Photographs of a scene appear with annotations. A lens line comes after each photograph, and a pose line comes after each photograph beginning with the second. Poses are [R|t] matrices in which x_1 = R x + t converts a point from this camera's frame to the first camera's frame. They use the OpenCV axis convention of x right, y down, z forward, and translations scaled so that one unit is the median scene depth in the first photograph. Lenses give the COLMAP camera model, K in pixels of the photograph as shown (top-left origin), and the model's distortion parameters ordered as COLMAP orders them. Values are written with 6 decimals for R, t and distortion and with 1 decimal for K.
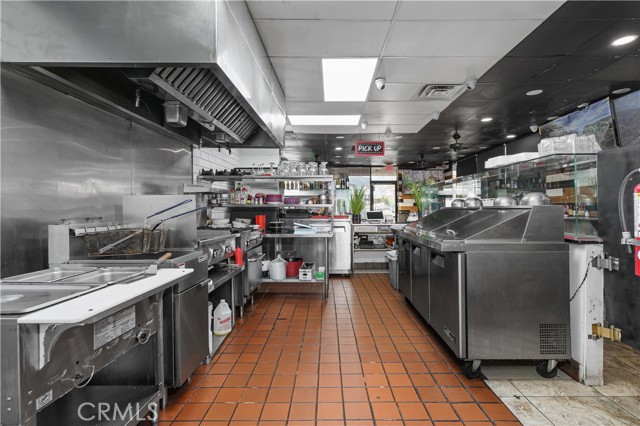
lens RADIAL K [[299.6, 0, 324.3], [0, 299.6, 208.3], [0, 0, 1]] dist [-0.008614, 0.003715]
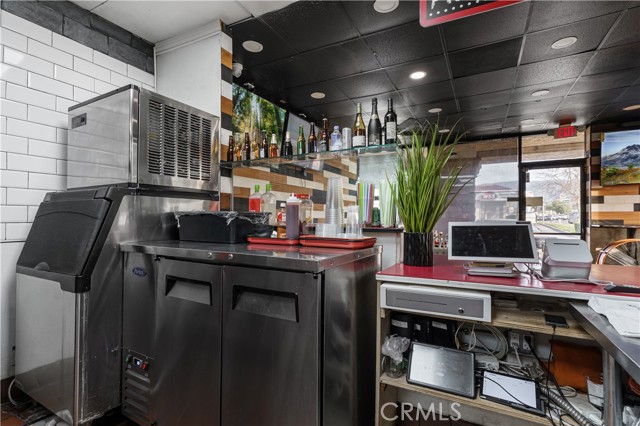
lens RADIAL K [[299.6, 0, 320.6], [0, 299.6, 216.1], [0, 0, 1]] dist [-0.008614, 0.003715]
pose [[0.890296, 0.009147, -0.455290, 0.085614], [-0.008570, 0.999958, 0.003332, 0.001463], [0.455301, 0.000936, 0.890337, 0.394644]]
